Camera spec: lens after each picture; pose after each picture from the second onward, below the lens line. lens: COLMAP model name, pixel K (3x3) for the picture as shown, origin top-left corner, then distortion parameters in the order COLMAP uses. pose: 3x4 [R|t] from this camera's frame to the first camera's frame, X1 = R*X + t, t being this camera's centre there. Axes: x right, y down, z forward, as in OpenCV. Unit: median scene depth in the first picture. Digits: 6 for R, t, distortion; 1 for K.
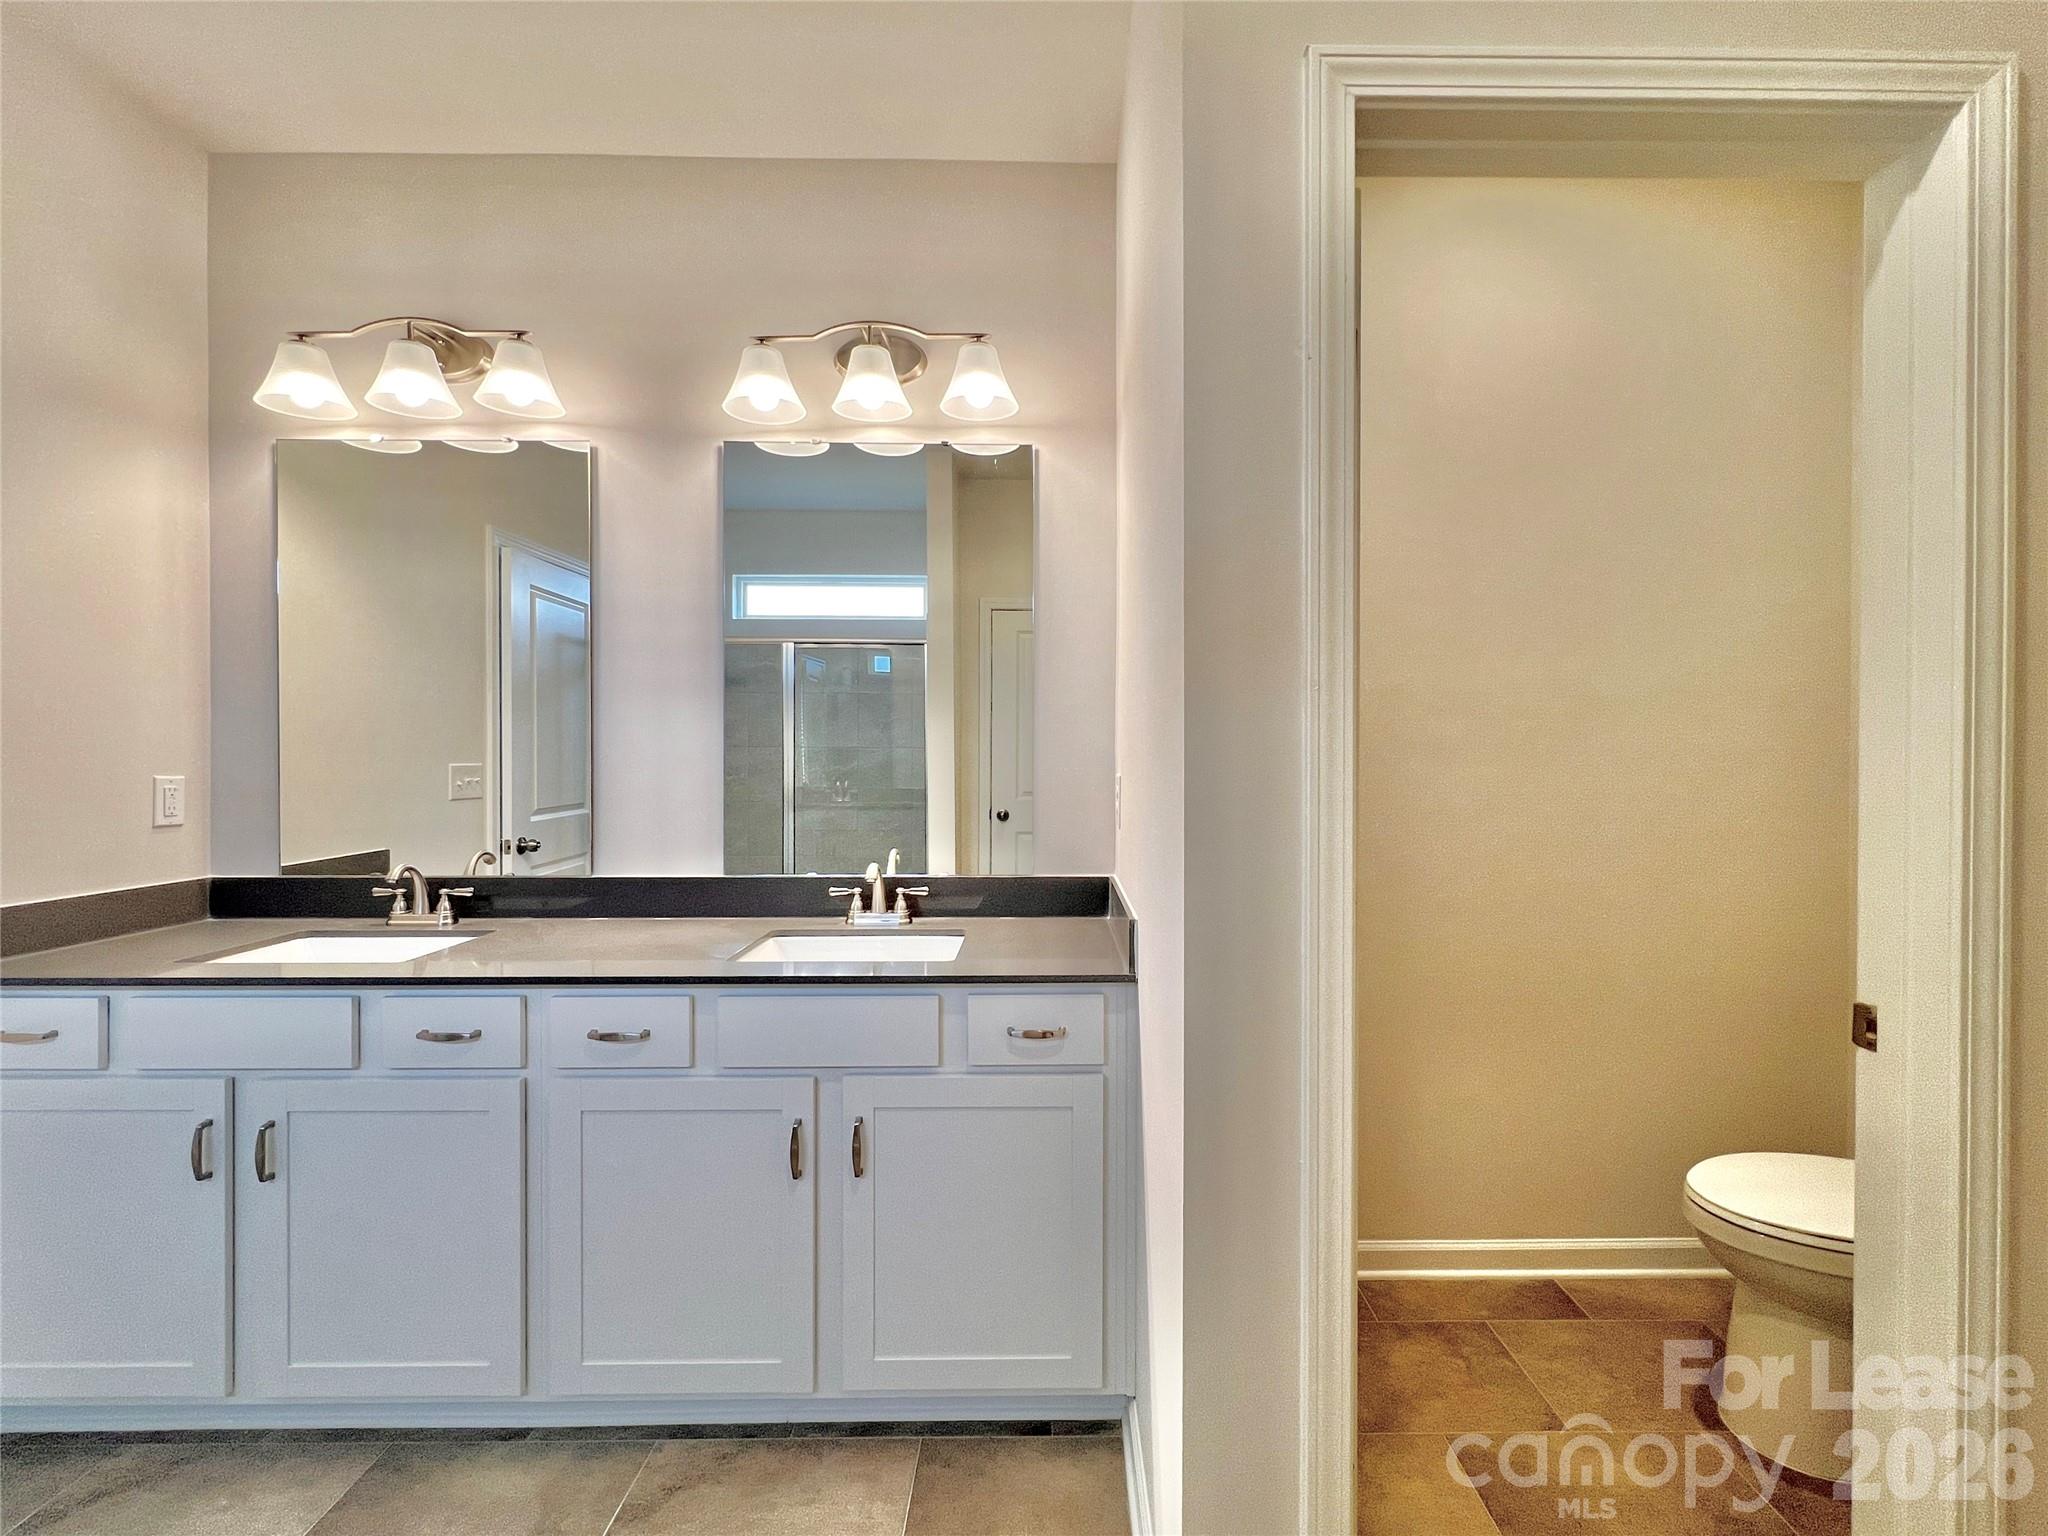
lens RADIAL K [[822.5, 0, 1012.7], [0, 822.5, 761.2], [0, 0, 1]] dist [-0.000295, -0.000030]
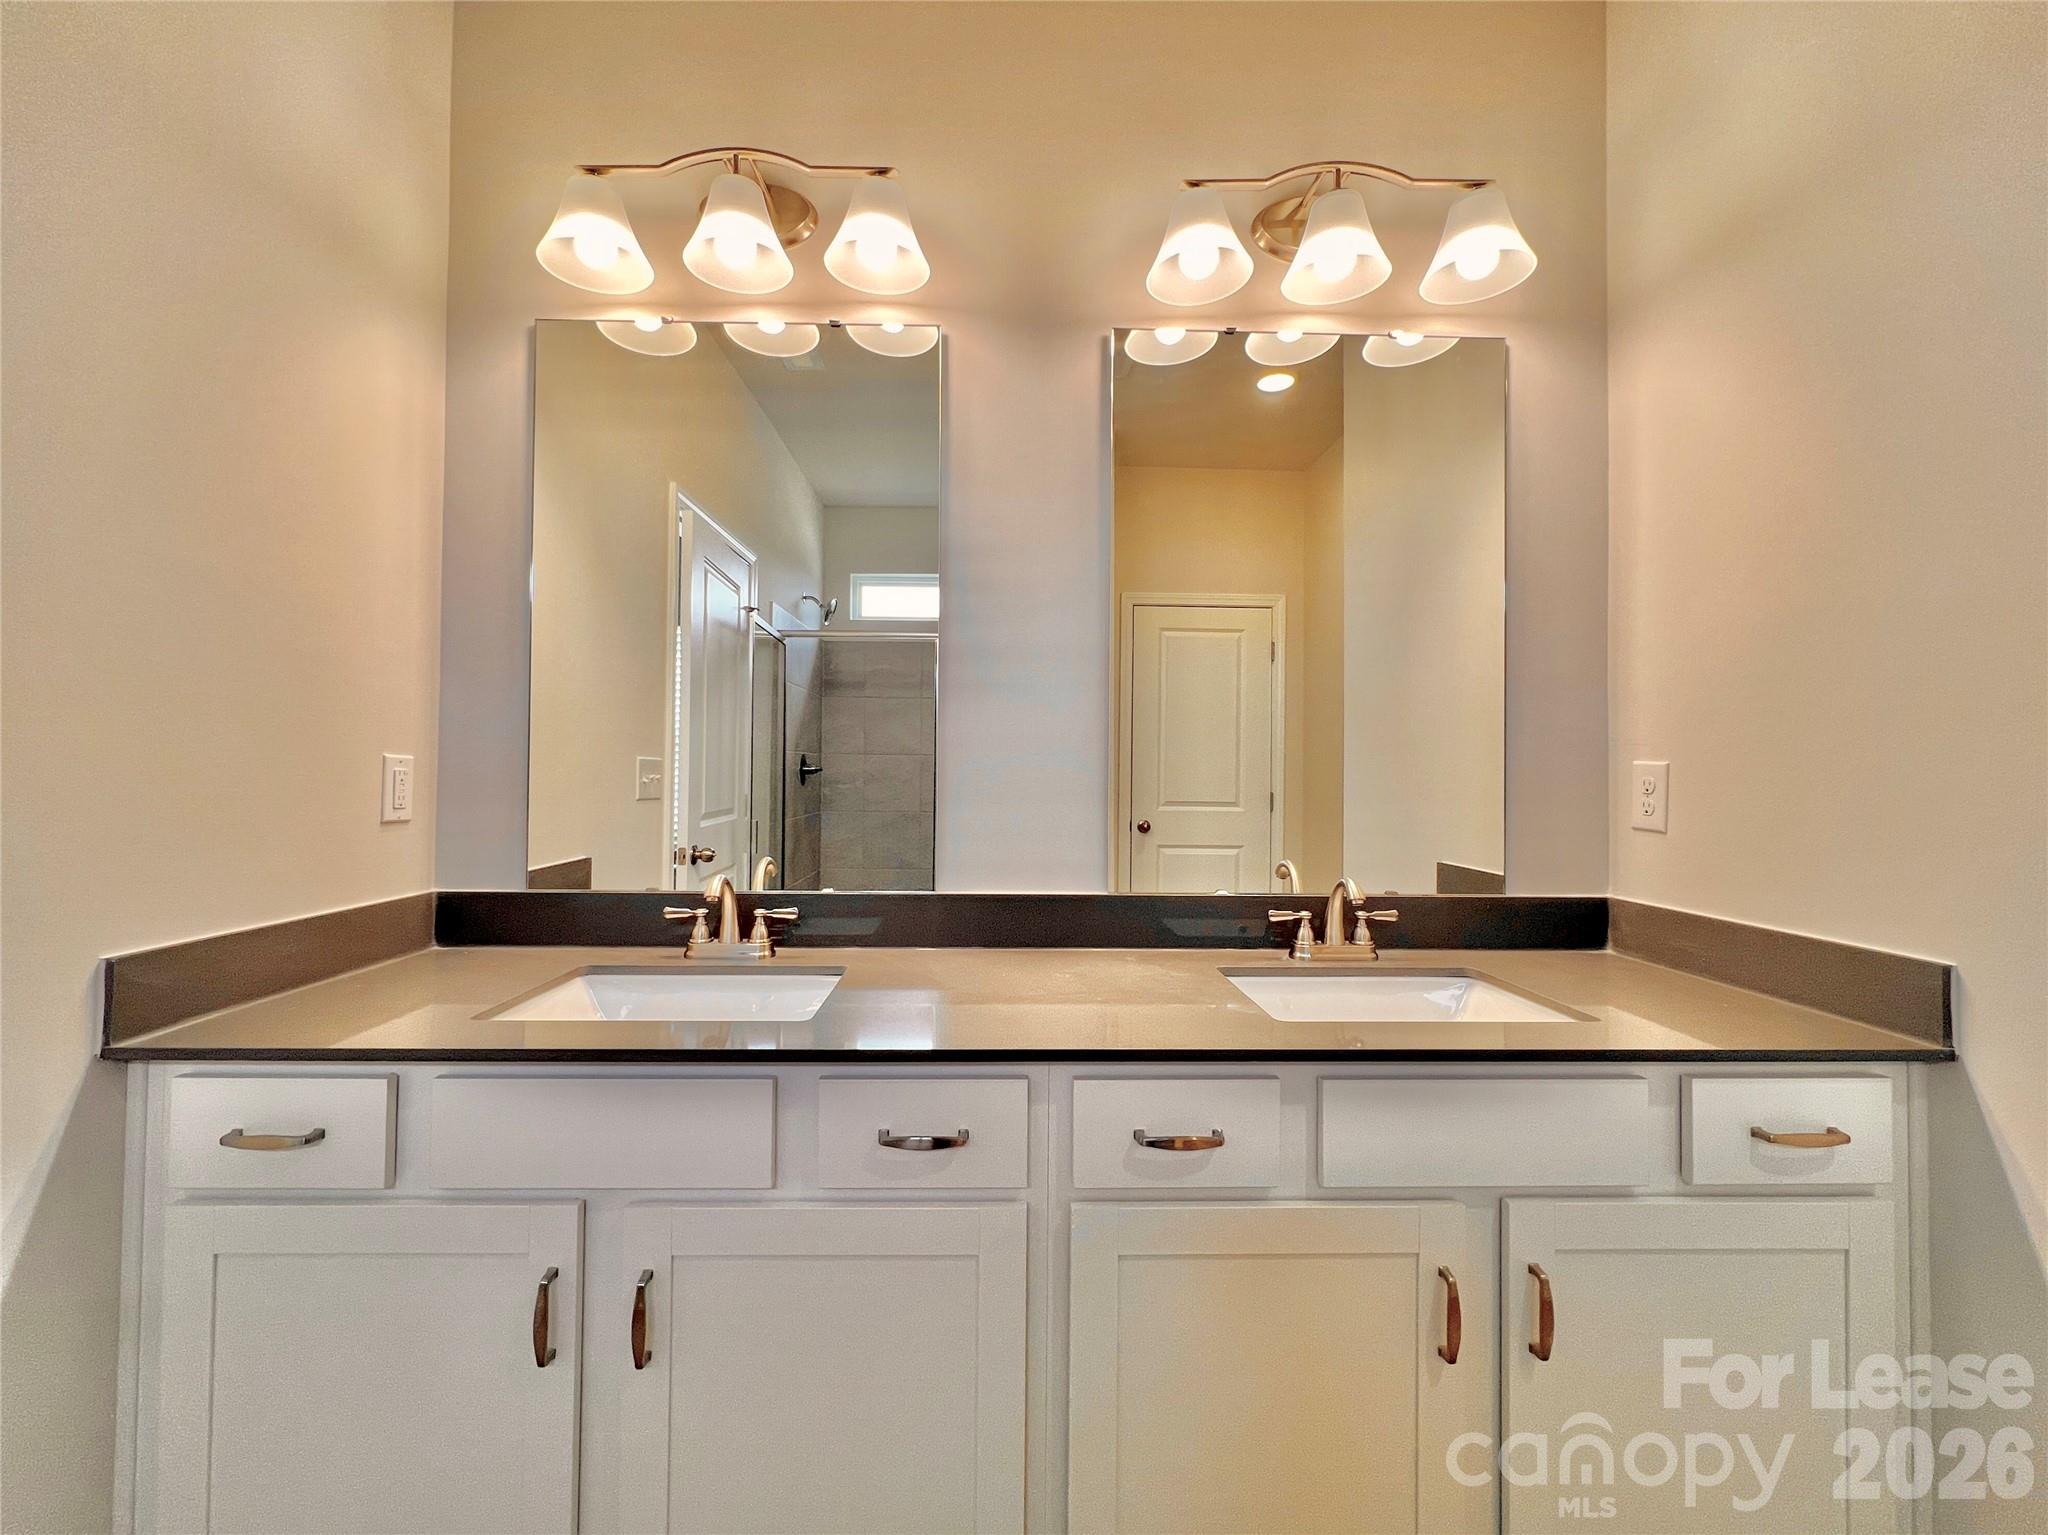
lens RADIAL K [[822.5, 0, 1022.2], [0, 822.5, 748.9], [0, 0, 1]] dist [-0.000295, -0.000030]
pose [[0.999985, 0.005193, -0.001967, -0.453994], [-0.005258, 0.999394, -0.034423, 0.035019], [0.001787, 0.034433, 0.999405, 0.252840]]
